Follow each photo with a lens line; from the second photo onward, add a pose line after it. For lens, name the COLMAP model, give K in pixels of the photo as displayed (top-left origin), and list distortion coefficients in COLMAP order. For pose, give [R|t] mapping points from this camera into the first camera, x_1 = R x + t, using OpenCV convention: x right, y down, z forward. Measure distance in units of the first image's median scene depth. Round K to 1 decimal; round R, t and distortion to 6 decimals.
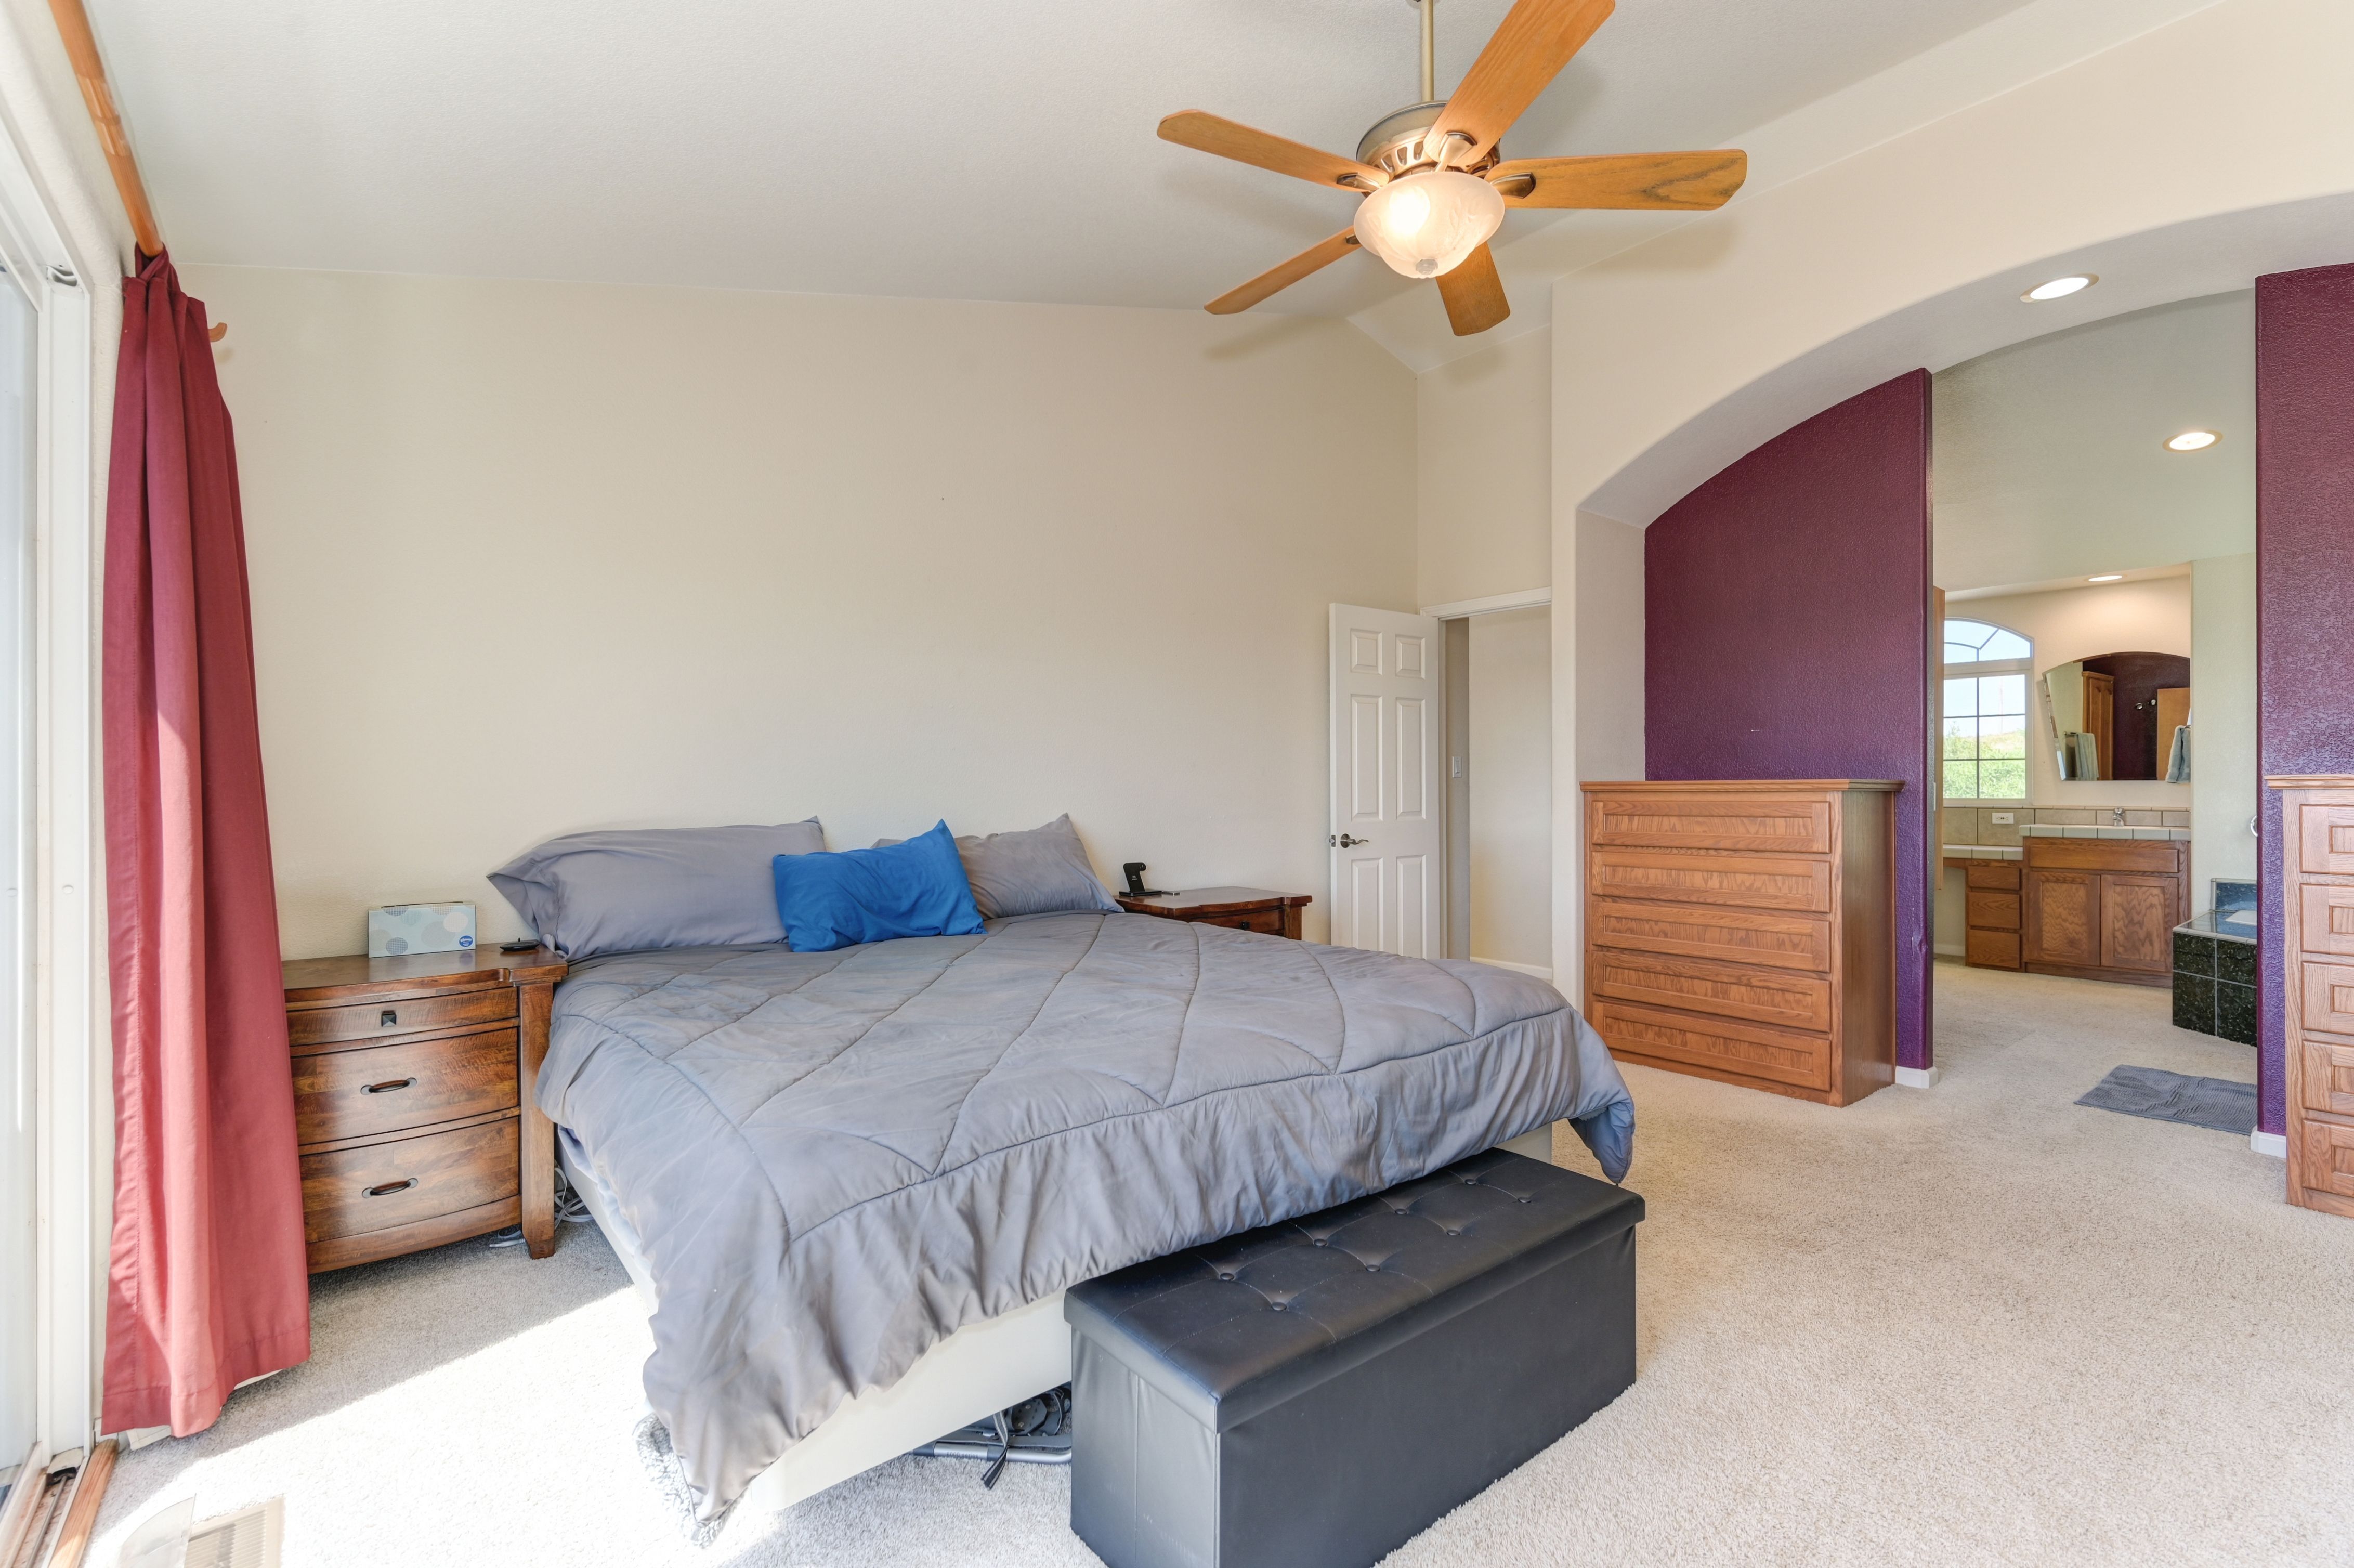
lens RADIAL K [[1046.4, 0, 1175.2], [0, 1046.4, 780.5], [0, 0, 1]] dist [0.000920, 0.000108]
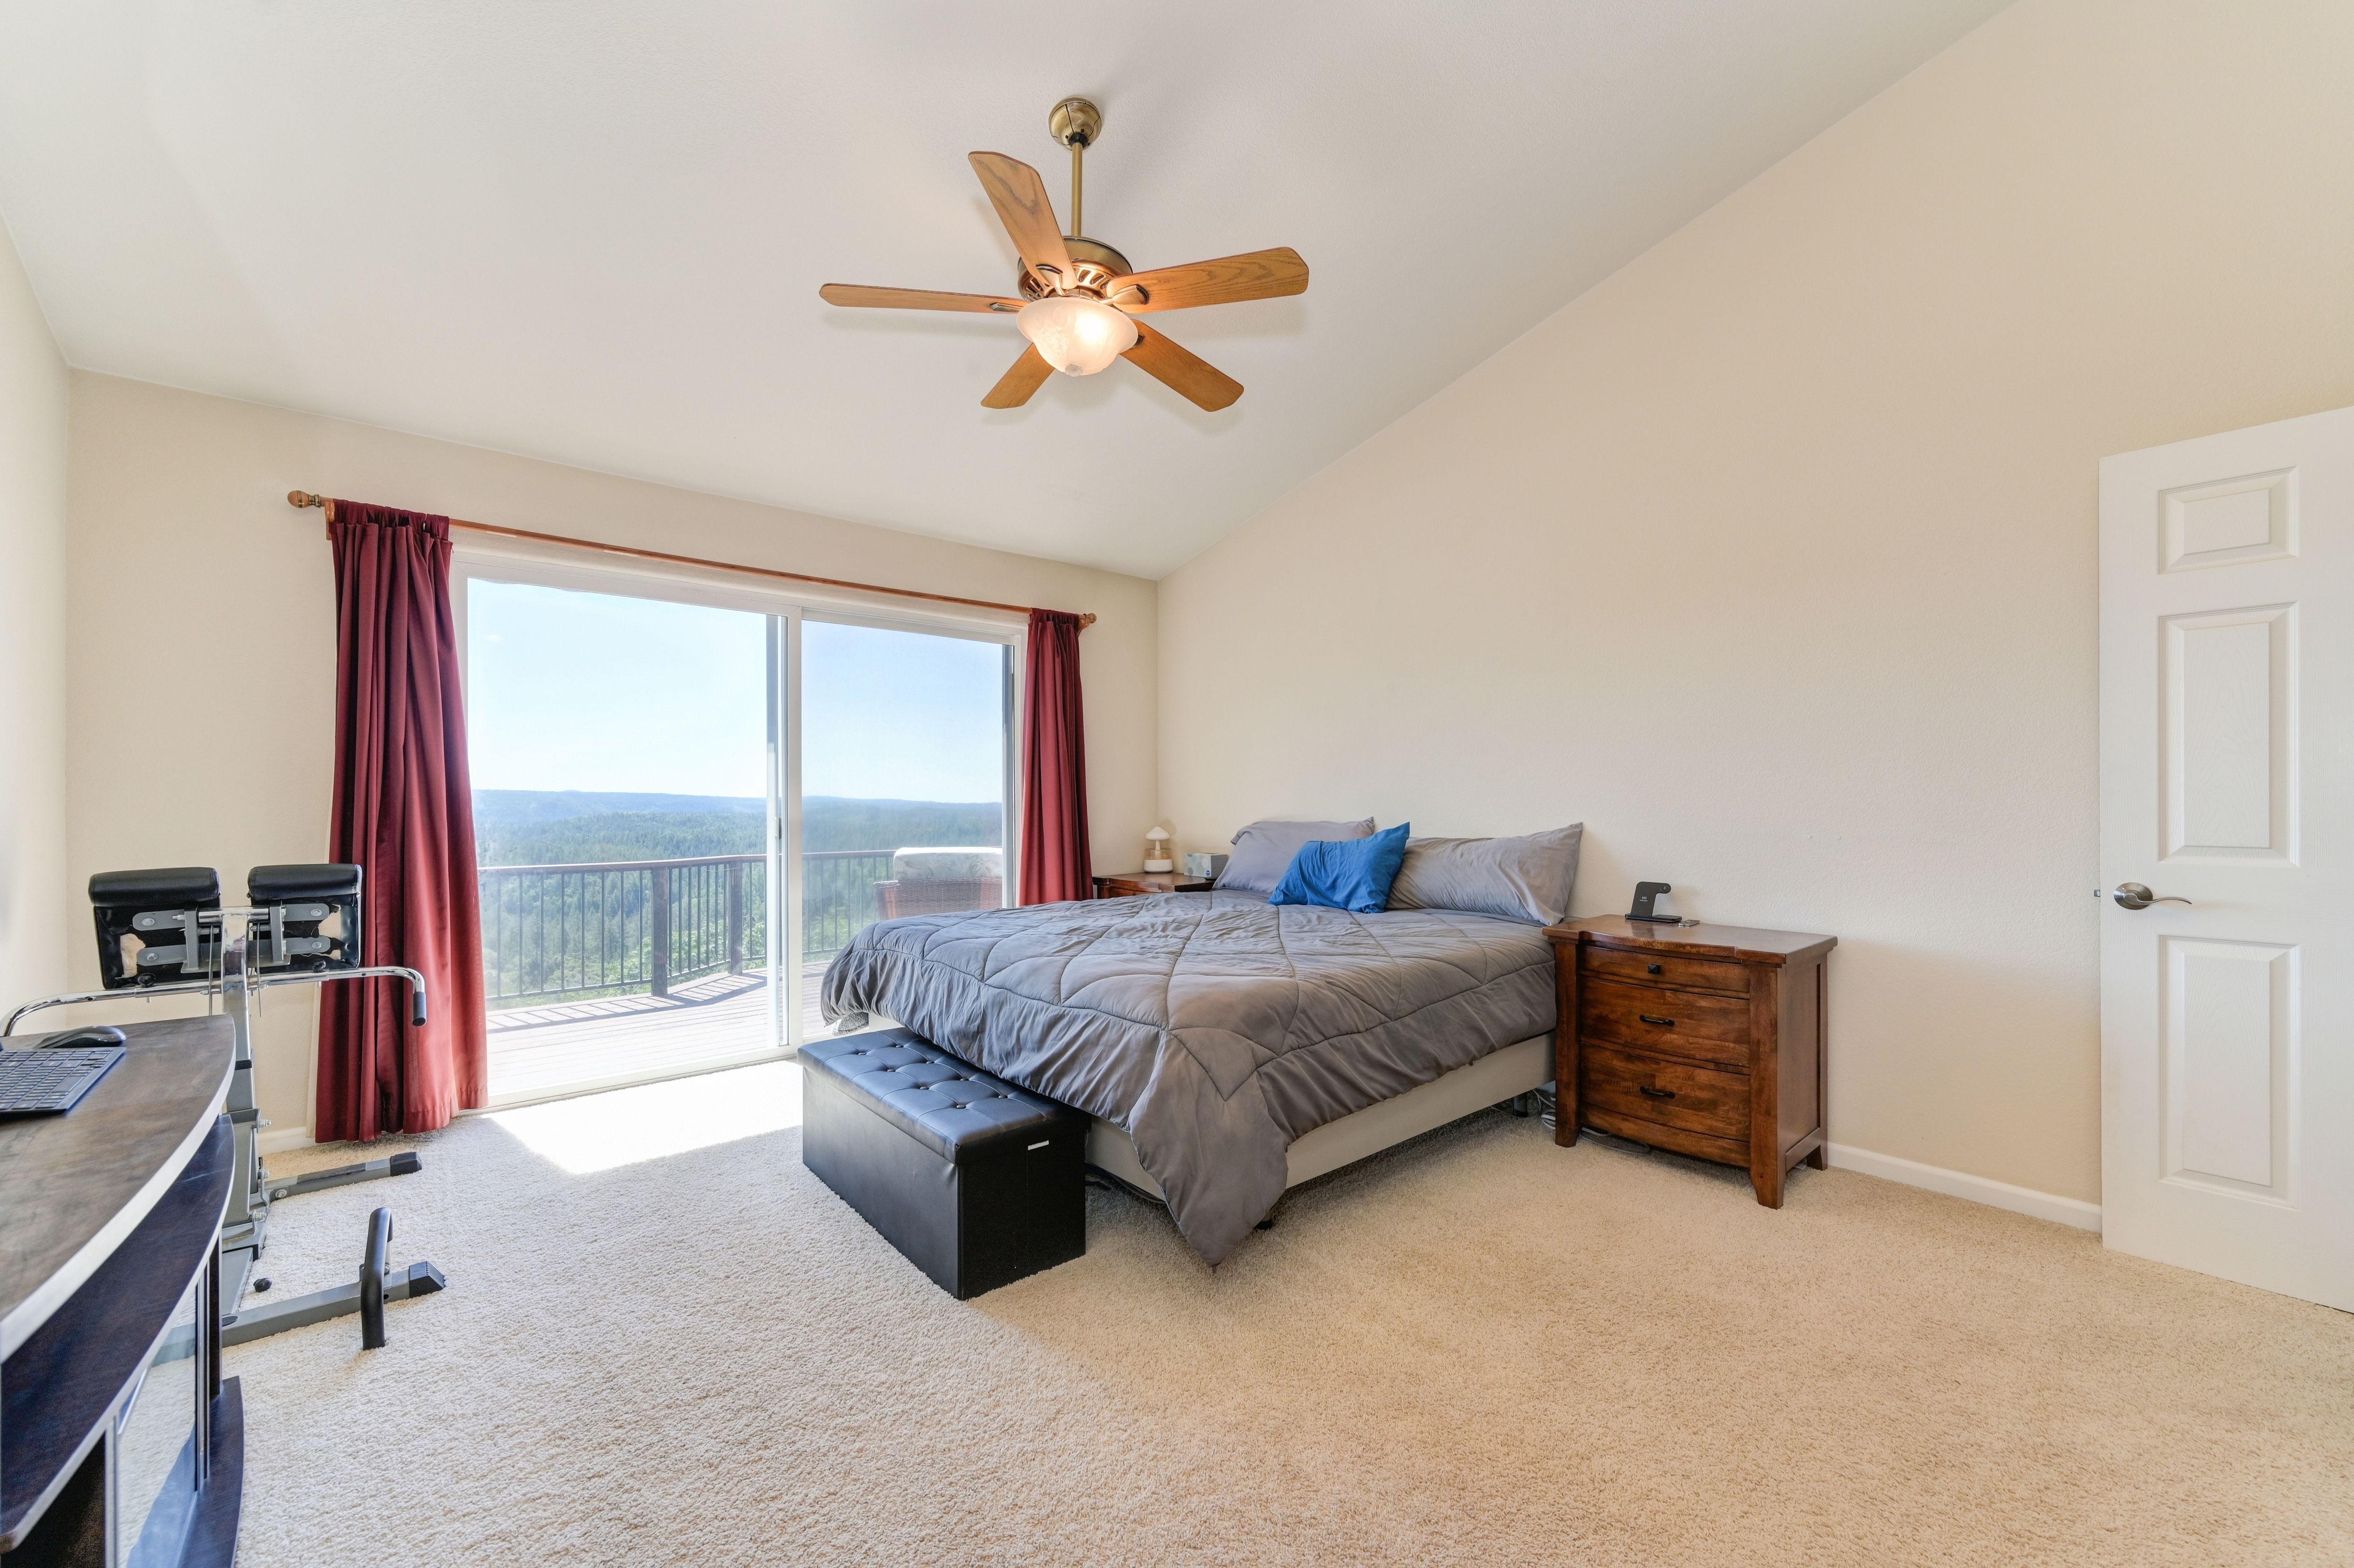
lens RADIAL K [[927.0, 0, 1183.3], [0, 927.0, 798.9], [0, 0, 1]] dist [-0.000721, 0.000122]
pose [[0.033503, 0.002919, -0.999434, 0.921827], [0.007819, 0.999964, 0.003182, 0.004846], [0.999408, -0.007921, 0.033479, 0.757573]]
